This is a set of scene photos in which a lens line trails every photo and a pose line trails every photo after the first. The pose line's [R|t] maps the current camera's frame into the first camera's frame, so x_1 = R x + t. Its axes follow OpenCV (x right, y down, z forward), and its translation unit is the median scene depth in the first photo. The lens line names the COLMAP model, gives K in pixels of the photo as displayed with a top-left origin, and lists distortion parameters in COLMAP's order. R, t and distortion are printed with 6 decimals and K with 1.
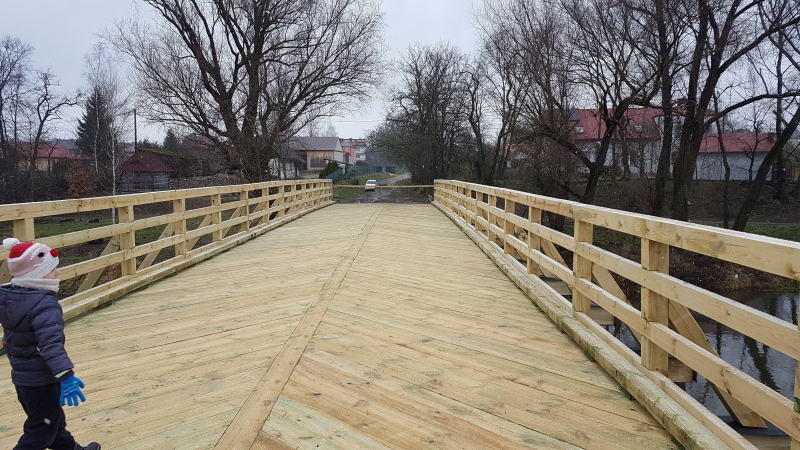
lens RADIAL K [[624.8, 0, 397.8], [0, 624.8, 240.9], [0, 0, 1]] dist [0.164796, -0.275526]
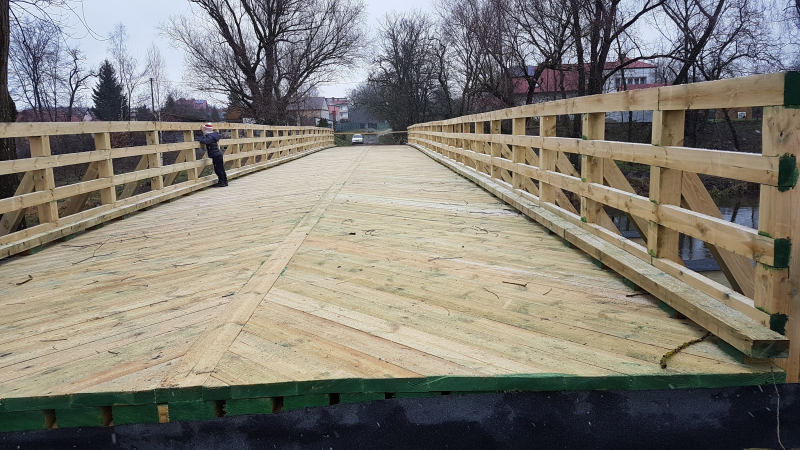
lens RADIAL K [[625.9, 0, 389.2], [0, 625.9, 225.6], [0, 0, 1]] dist [0.168028, -0.287916]
pose [[0.999342, -0.034775, 0.010319, -0.002996], [0.034315, 0.998538, 0.041758, 0.043146], [-0.011756, -0.041377, 0.999074, -0.281759]]
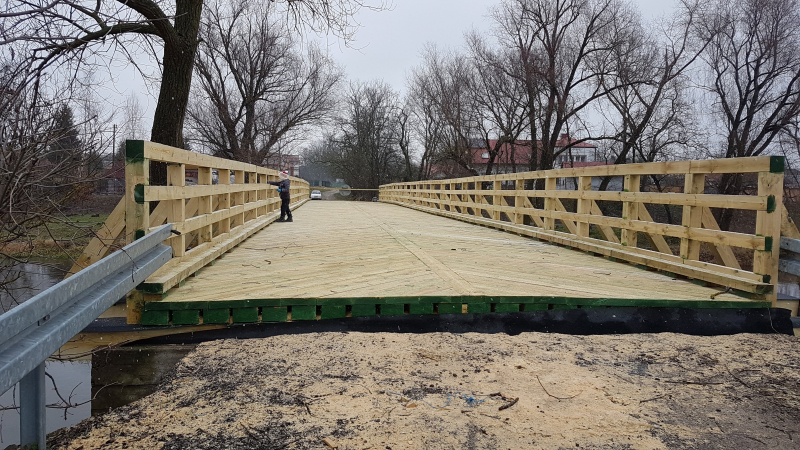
lens RADIAL K [[625.9, 0, 389.2], [0, 625.9, 225.6], [0, 0, 1]] dist [0.168028, -0.287916]
pose [[0.994312, 0.019846, 0.104637, -0.050356], [-0.014276, 0.998454, -0.053711, 0.053648], [-0.105542, 0.051912, 0.993059, -0.336040]]
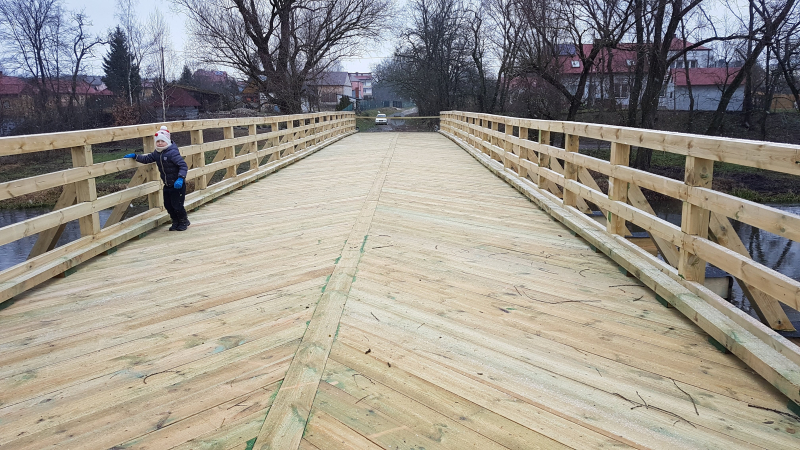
lens RADIAL K [[624.8, 0, 397.8], [0, 624.8, 240.9], [0, 0, 1]] dist [0.164796, -0.275526]
pose [[0.999952, -0.004172, -0.008915, -0.009434], [0.005045, 0.994946, 0.100284, 0.019895], [0.008452, -0.100324, 0.994919, -0.162647]]
